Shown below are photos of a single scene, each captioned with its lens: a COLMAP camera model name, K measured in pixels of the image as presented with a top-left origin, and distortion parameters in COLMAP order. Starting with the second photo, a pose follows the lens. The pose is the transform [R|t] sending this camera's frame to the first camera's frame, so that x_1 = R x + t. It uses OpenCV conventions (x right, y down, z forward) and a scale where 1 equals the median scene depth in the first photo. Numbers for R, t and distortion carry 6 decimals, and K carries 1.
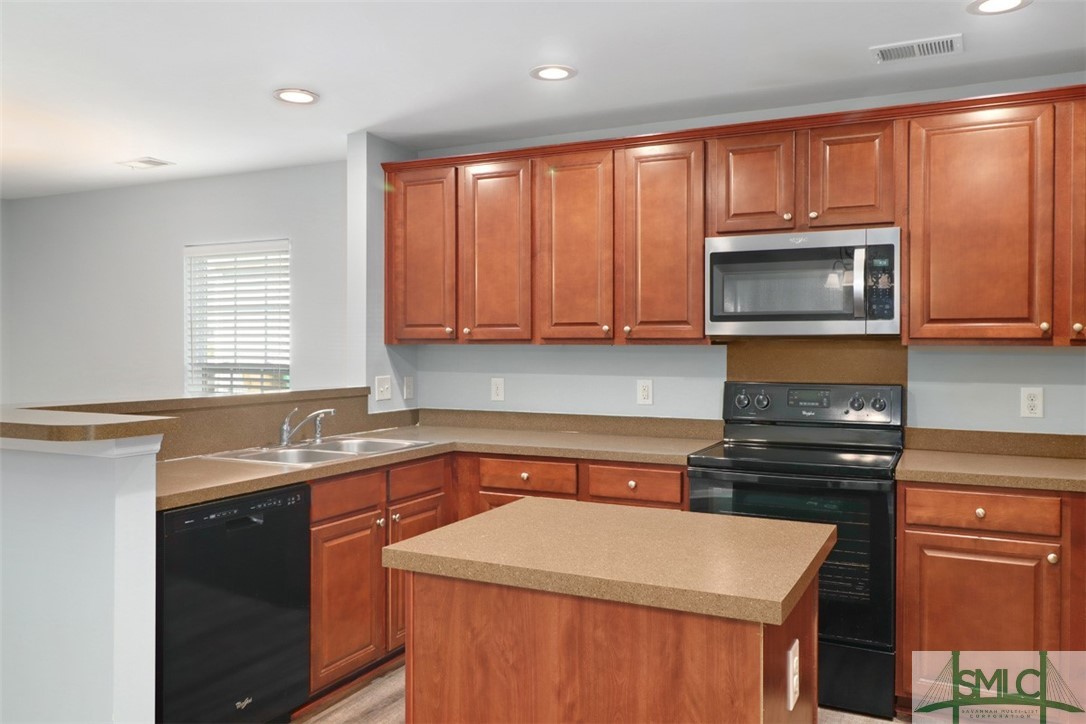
lens RADIAL K [[836.7, 0, 551.8], [0, 836.7, 359.2], [0, 0, 1]] dist [-0.000384, 0.005795]
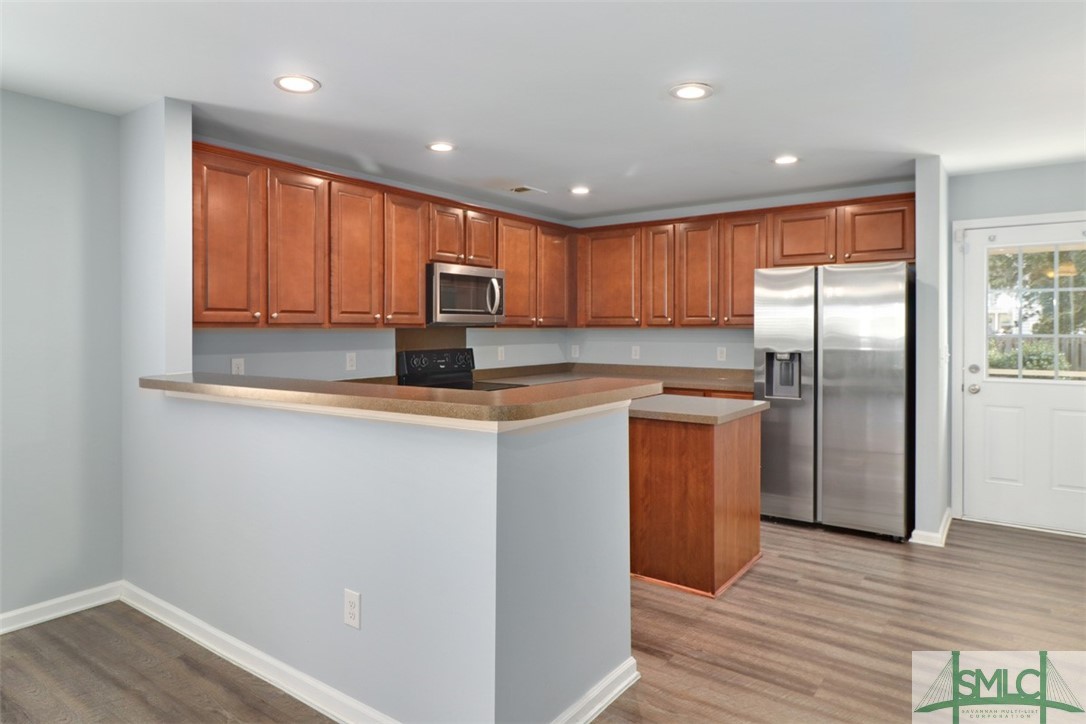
lens RADIAL K [[635.9, 0, 524.0], [0, 635.9, 328.1], [0, 0, 1]] dist [0.002593, 0.004166]
pose [[0.211595, -0.001854, 0.977356, -0.998371], [0.019215, 0.999813, -0.002263, -0.010320], [-0.977169, 0.019259, 0.211591, 0.568202]]
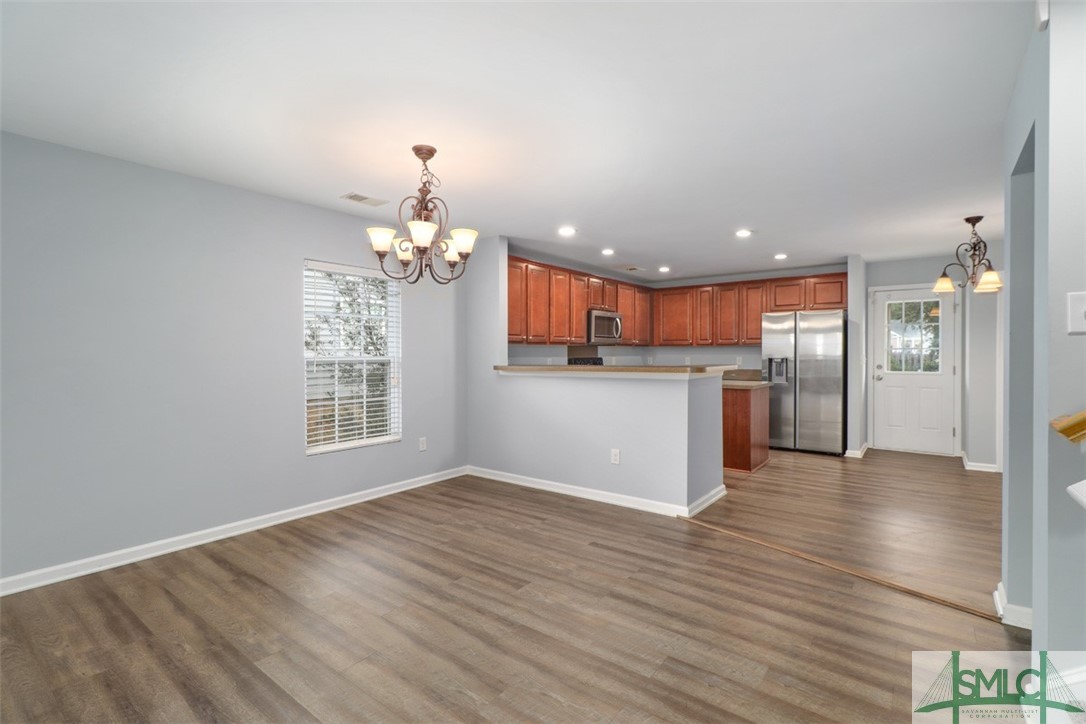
lens RADIAL K [[511.5, 0, 553.6], [0, 511.5, 353.8], [0, 0, 1]] dist [0.002288, -0.000567]
pose [[0.193037, -0.004321, 0.981182, -1.659429], [0.020337, 0.999793, 0.000402, 0.010567], [-0.980981, 0.019877, 0.193085, 0.777355]]
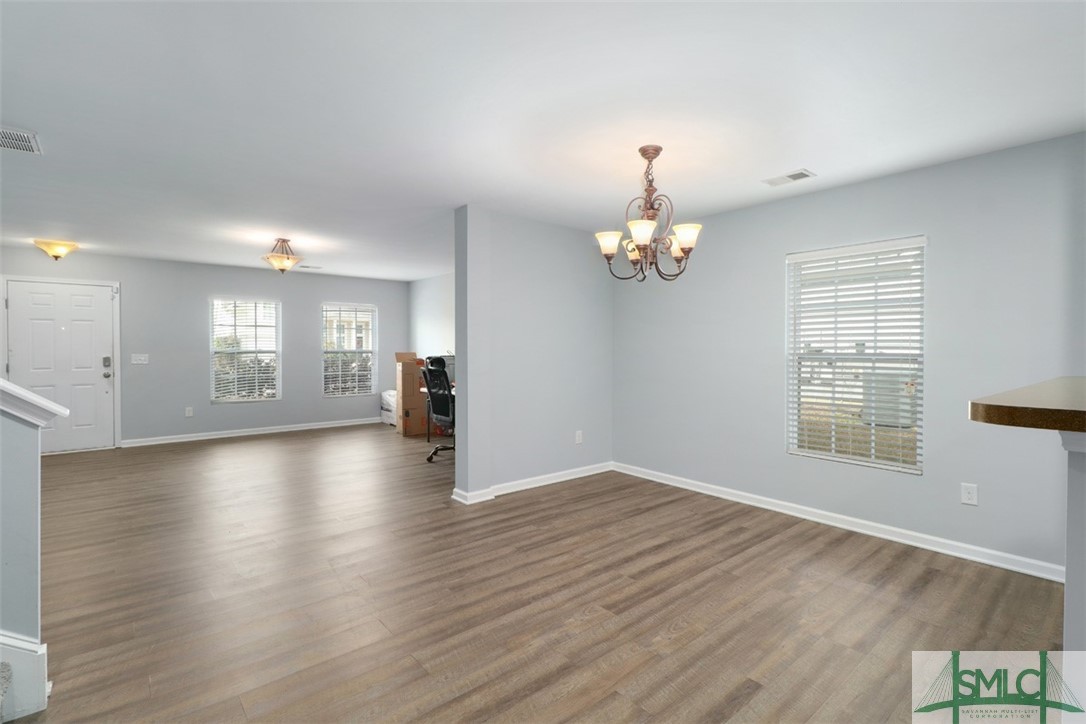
lens RADIAL K [[511.5, 0, 546.0], [0, 511.5, 355.9], [0, 0, 1]] dist [0.002288, -0.000567]
pose [[0.906213, 0.003961, -0.422803, -0.651044], [-0.005348, 0.999984, -0.002095, 0.017700], [0.422787, 0.004159, 0.906219, 0.289015]]
